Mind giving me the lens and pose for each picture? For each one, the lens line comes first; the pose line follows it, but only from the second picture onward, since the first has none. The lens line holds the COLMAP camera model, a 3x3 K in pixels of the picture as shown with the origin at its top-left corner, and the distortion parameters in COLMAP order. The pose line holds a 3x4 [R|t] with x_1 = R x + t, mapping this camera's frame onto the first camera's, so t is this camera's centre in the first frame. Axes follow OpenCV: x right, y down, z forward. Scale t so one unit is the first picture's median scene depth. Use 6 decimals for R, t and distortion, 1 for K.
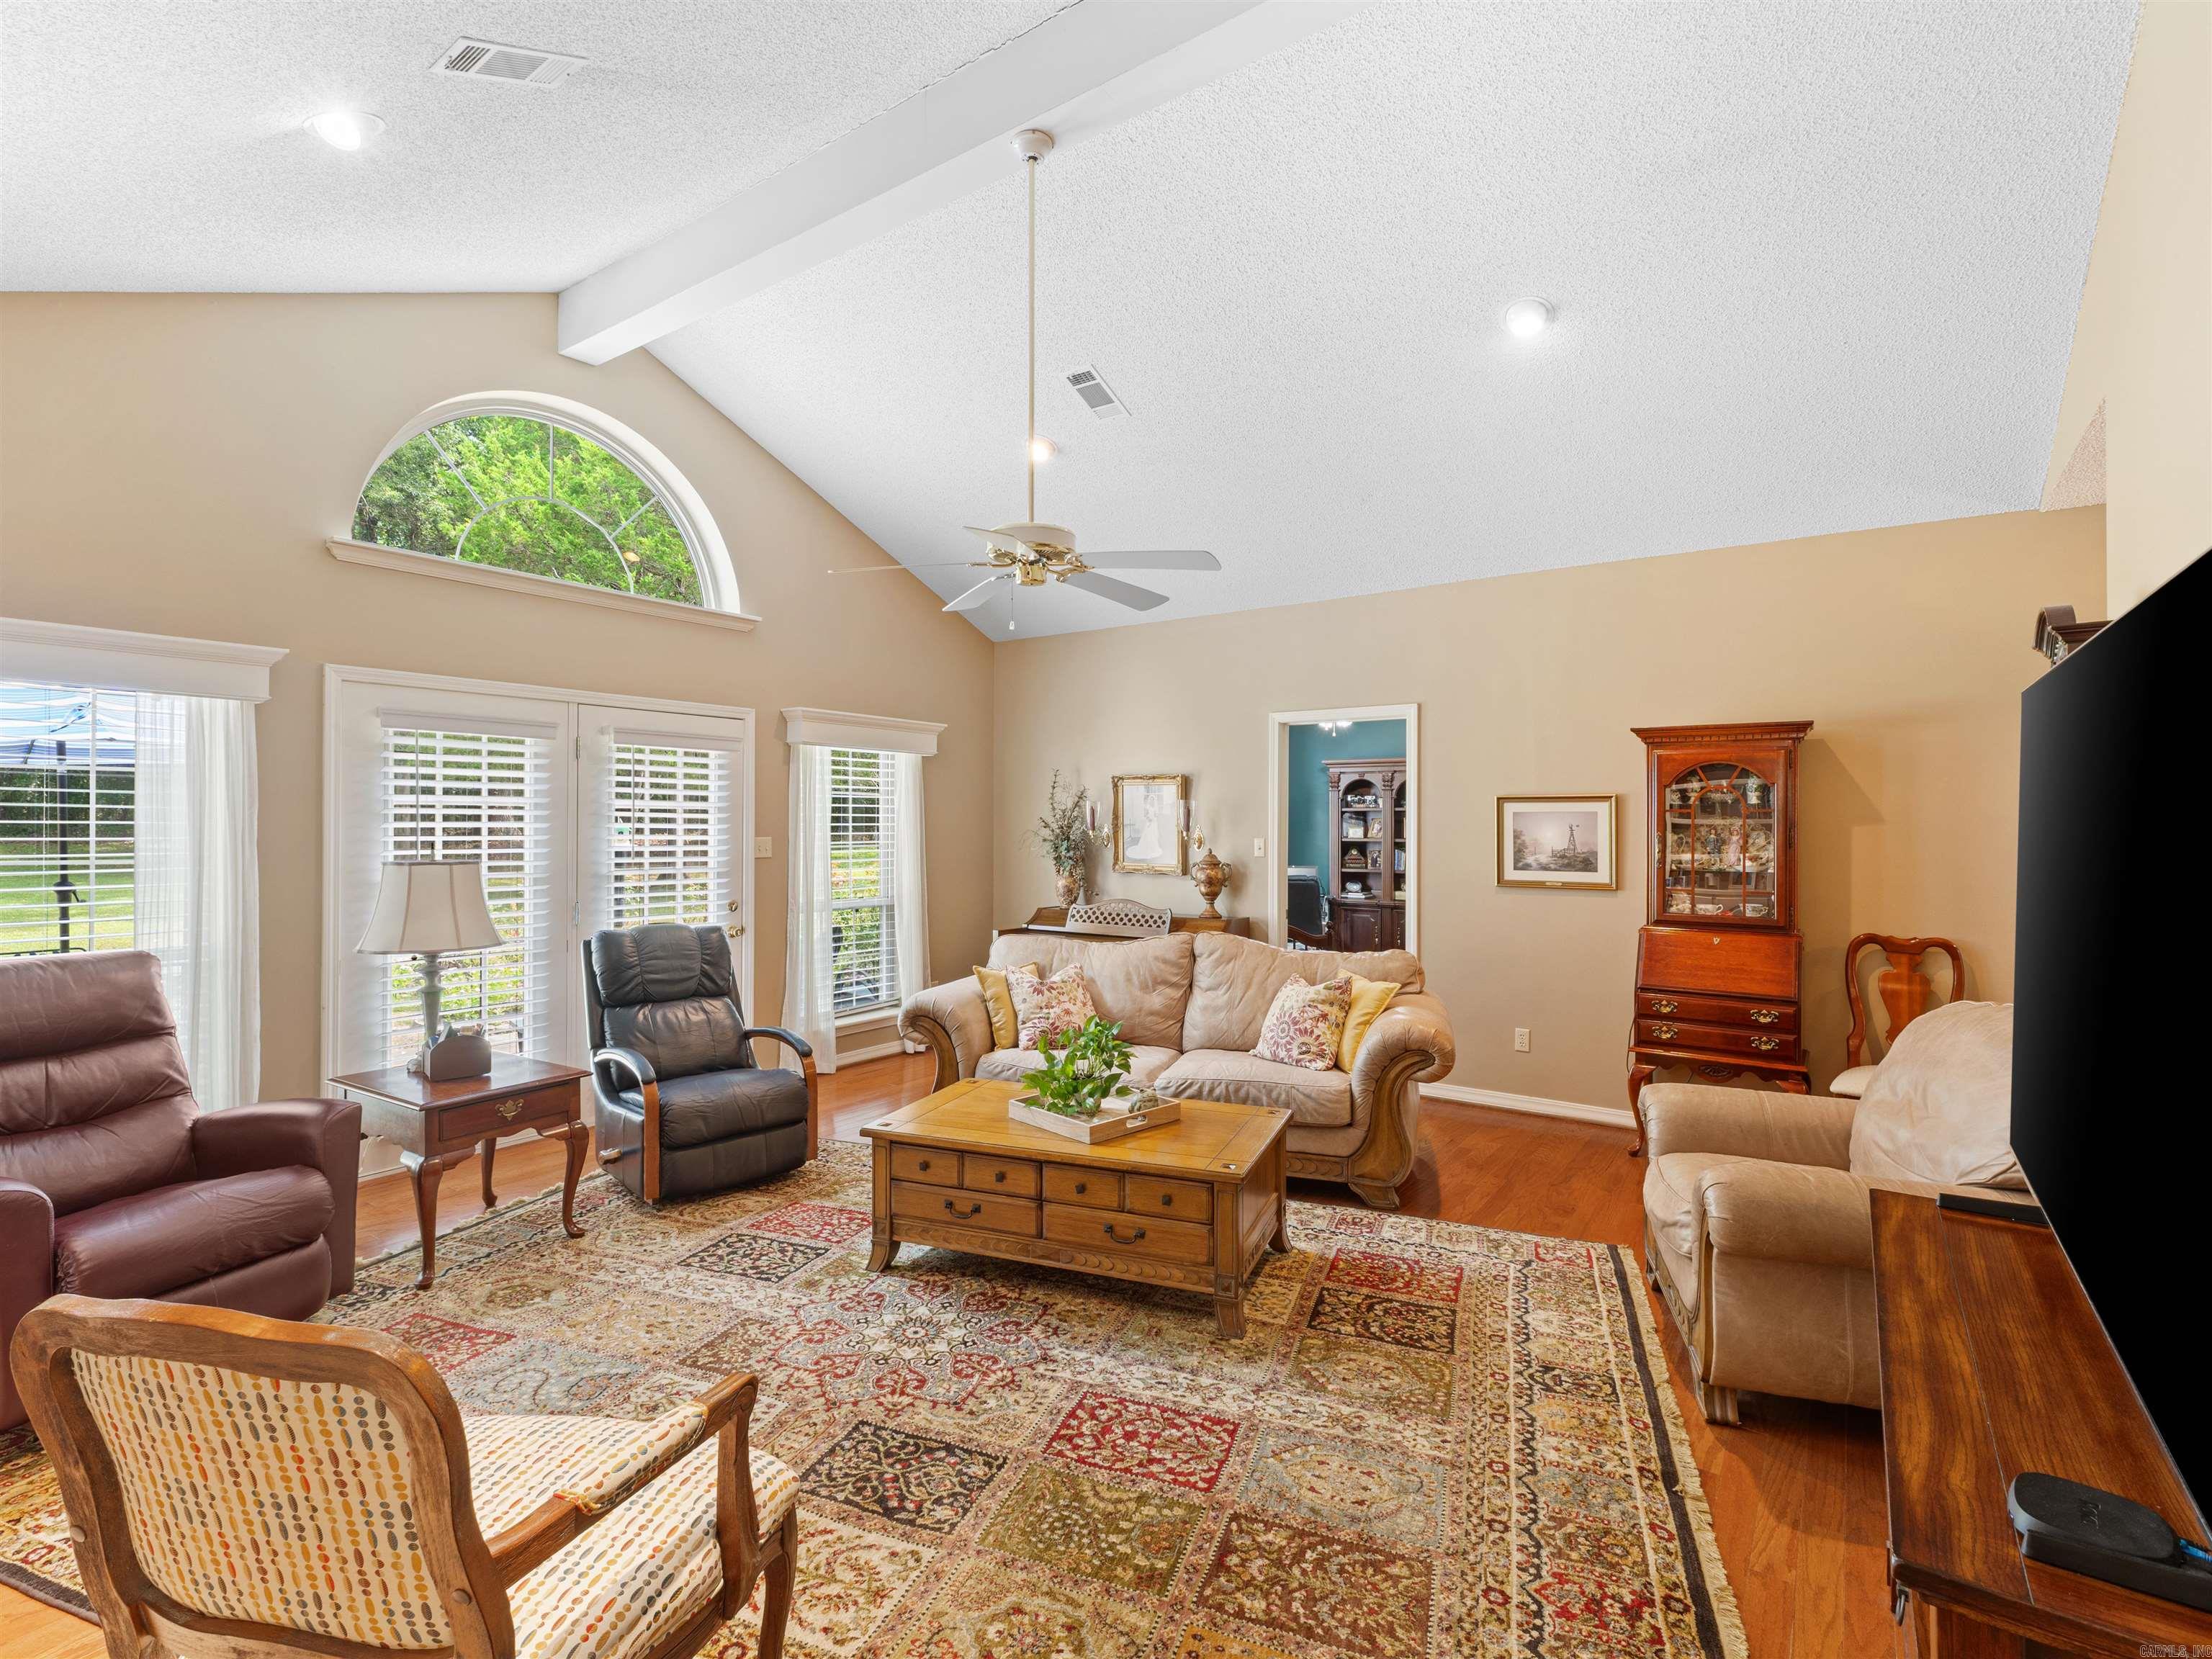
lens RADIAL K [[1052.6, 0, 1105.0], [0, 1052.6, 825.1], [0, 0, 1]] dist [0.003732, 0.000461]
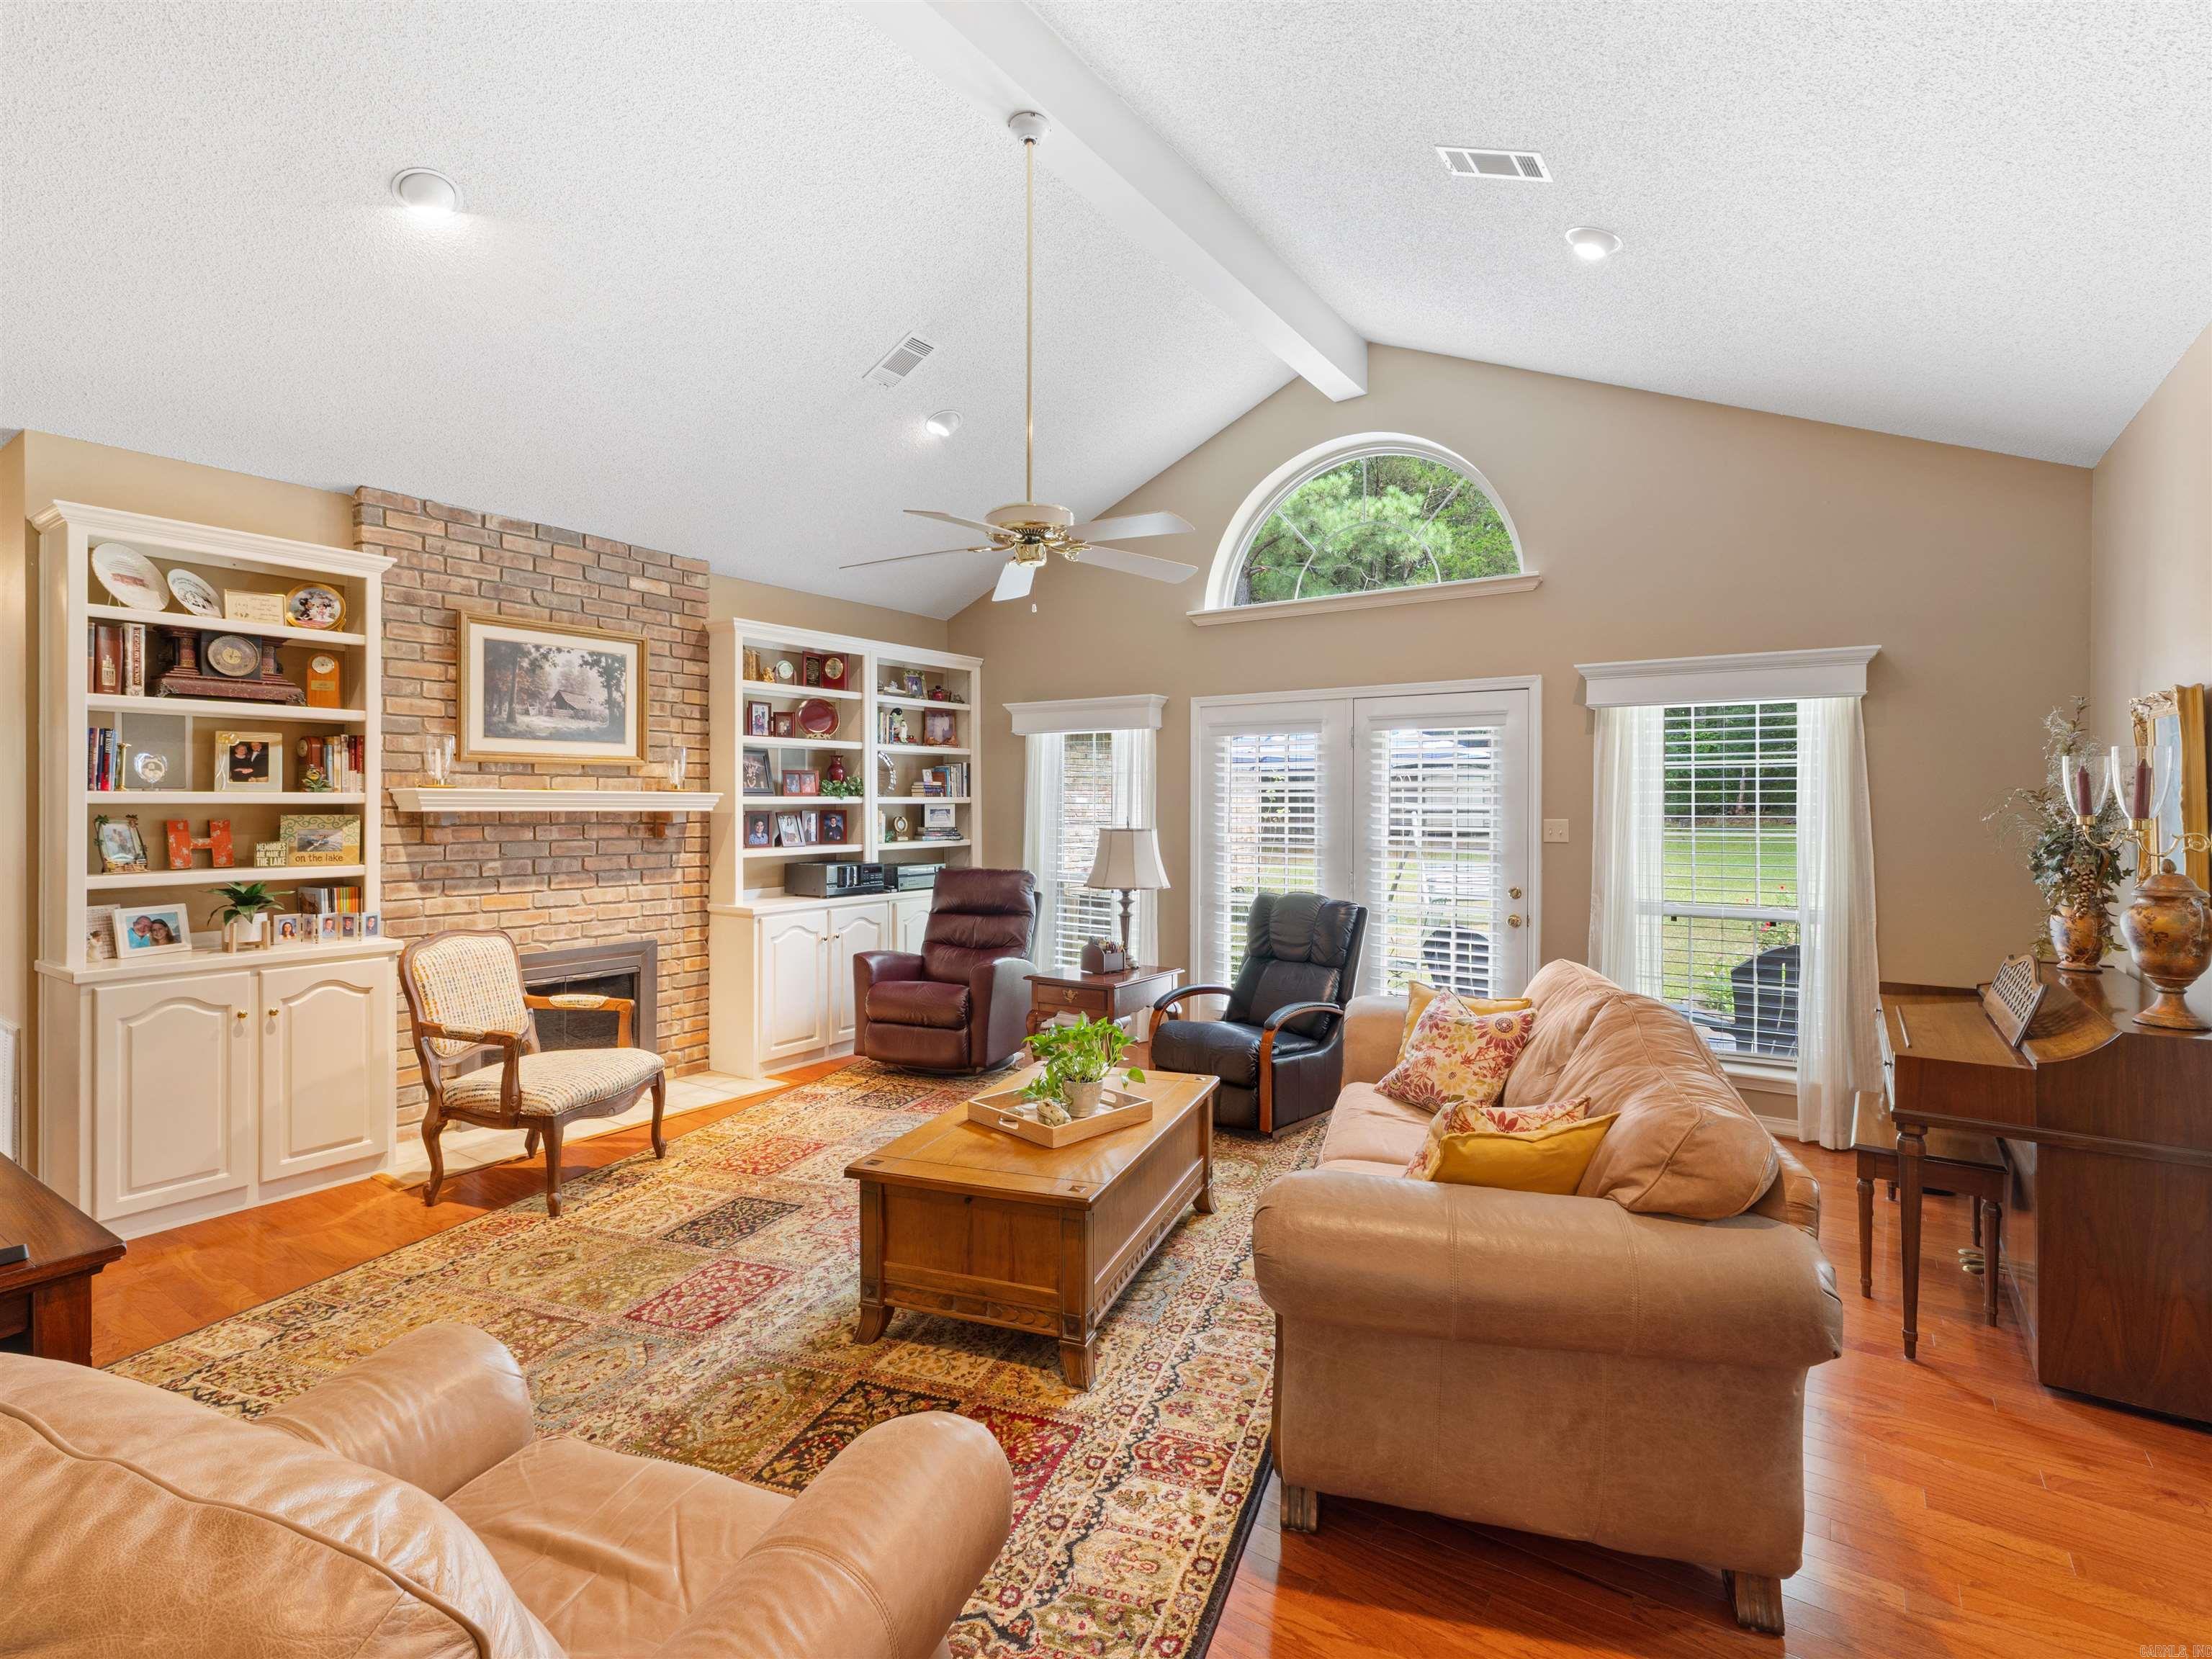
lens RADIAL K [[1060.8, 0, 1112.7], [0, 1060.8, 794.2], [0, 0, 1]] dist [0.007640, -0.000739]
pose [[0.016856, -0.012973, -0.999774, 0.579658], [-0.001489, 0.999914, -0.013000, 0.003248], [0.999857, 0.001707, 0.016835, 0.642765]]
